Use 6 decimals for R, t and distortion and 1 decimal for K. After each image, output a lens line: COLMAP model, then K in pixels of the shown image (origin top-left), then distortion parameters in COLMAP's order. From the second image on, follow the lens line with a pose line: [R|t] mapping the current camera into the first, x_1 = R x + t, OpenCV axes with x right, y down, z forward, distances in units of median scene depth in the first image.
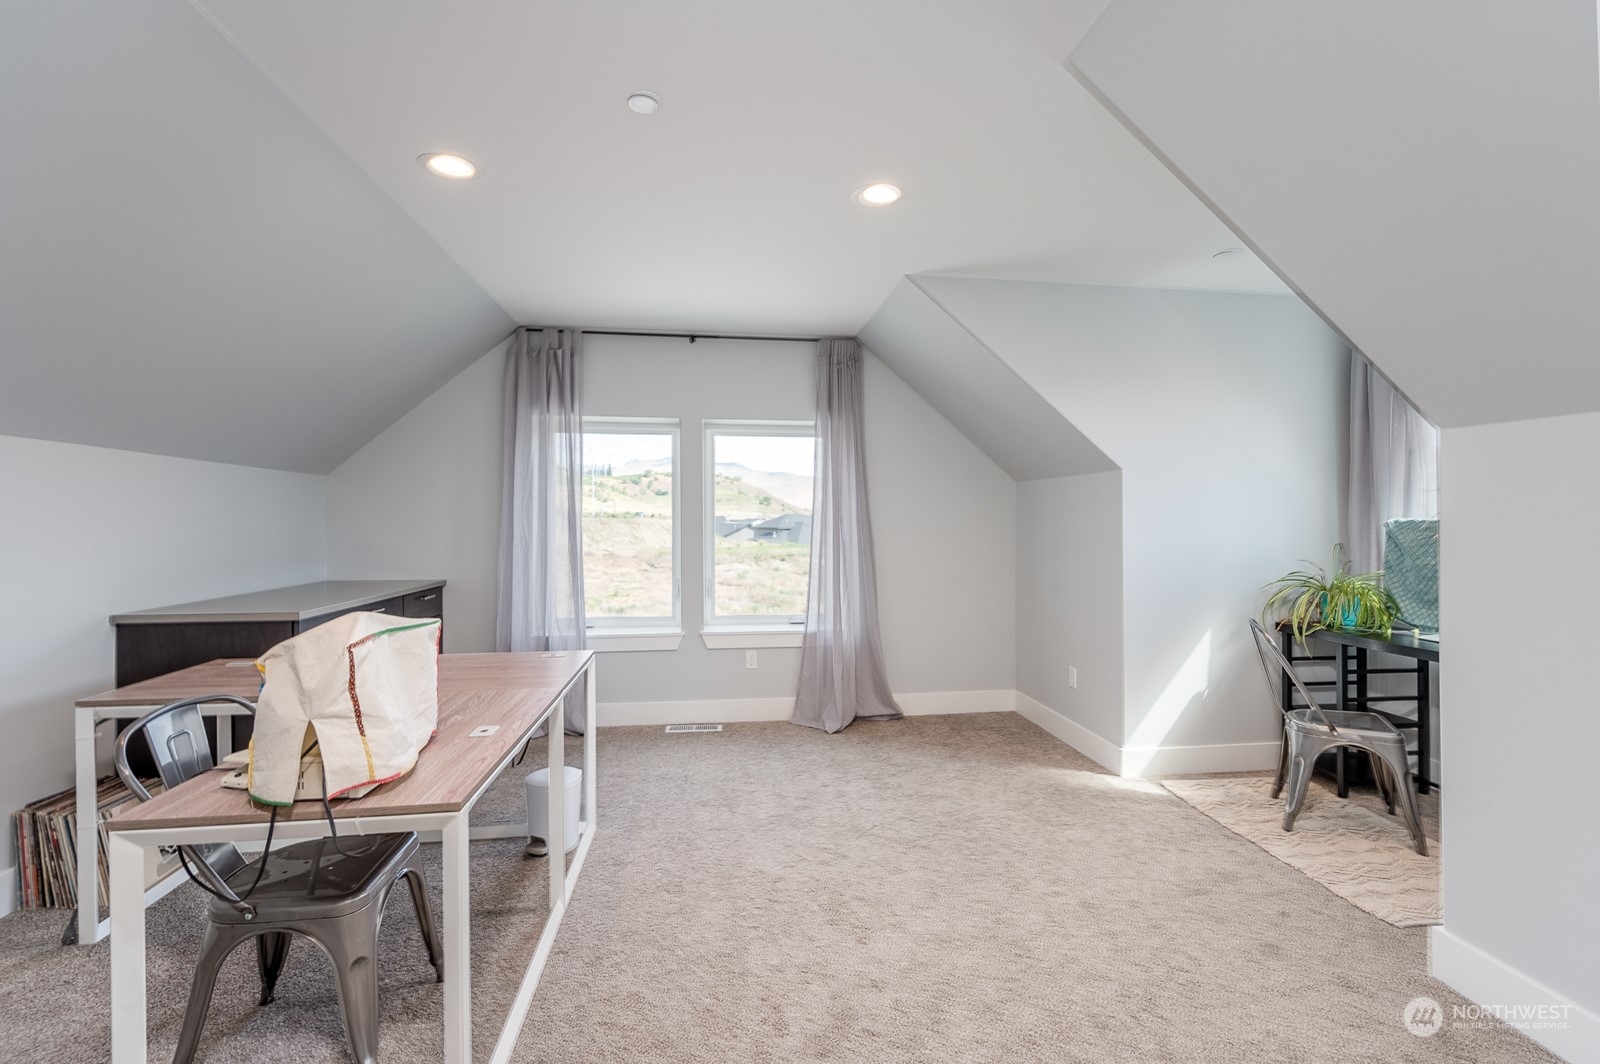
lens RADIAL K [[696.0, 0, 806.8], [0, 696.0, 526.7], [0, 0, 1]] dist [0.001133, 0.000140]
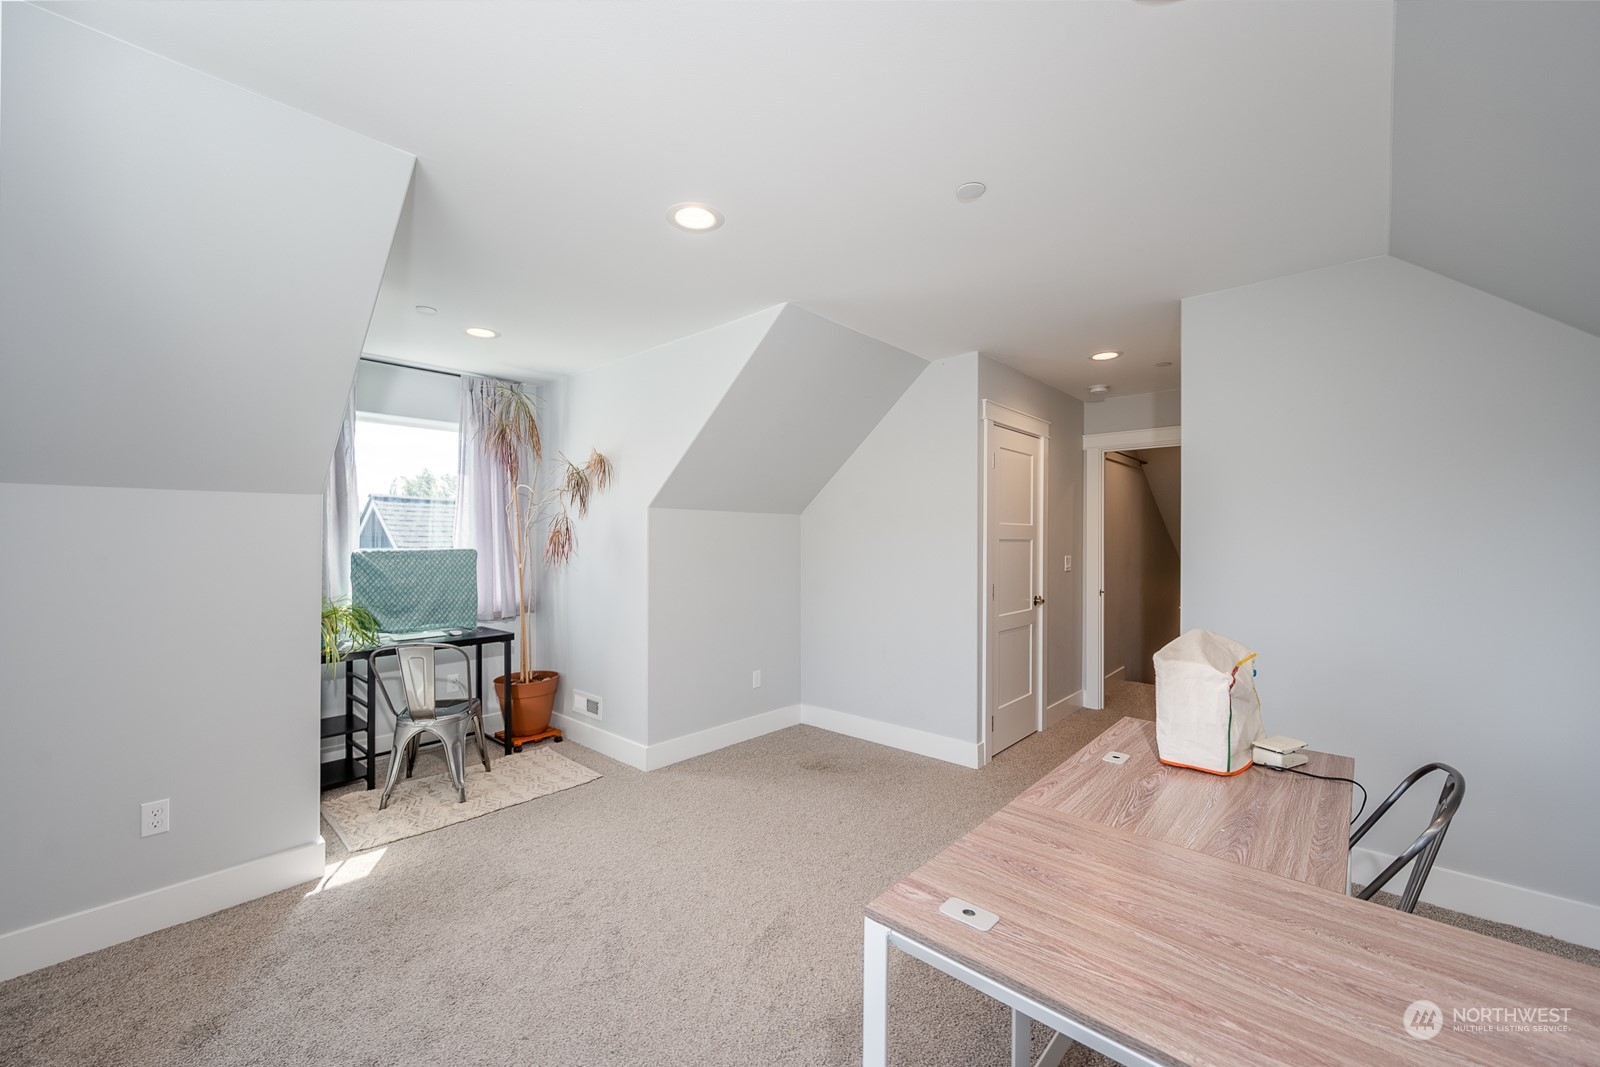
lens RADIAL K [[641.4, 0, 806.5], [0, 641.4, 534.7], [0, 0, 1]] dist [0.000464, 0.000014]
pose [[-0.650519, -0.001785, 0.759488, -0.596548], [0.007604, 0.999932, 0.008863, -0.047007], [-0.759452, 0.011541, -0.650461, 1.323342]]
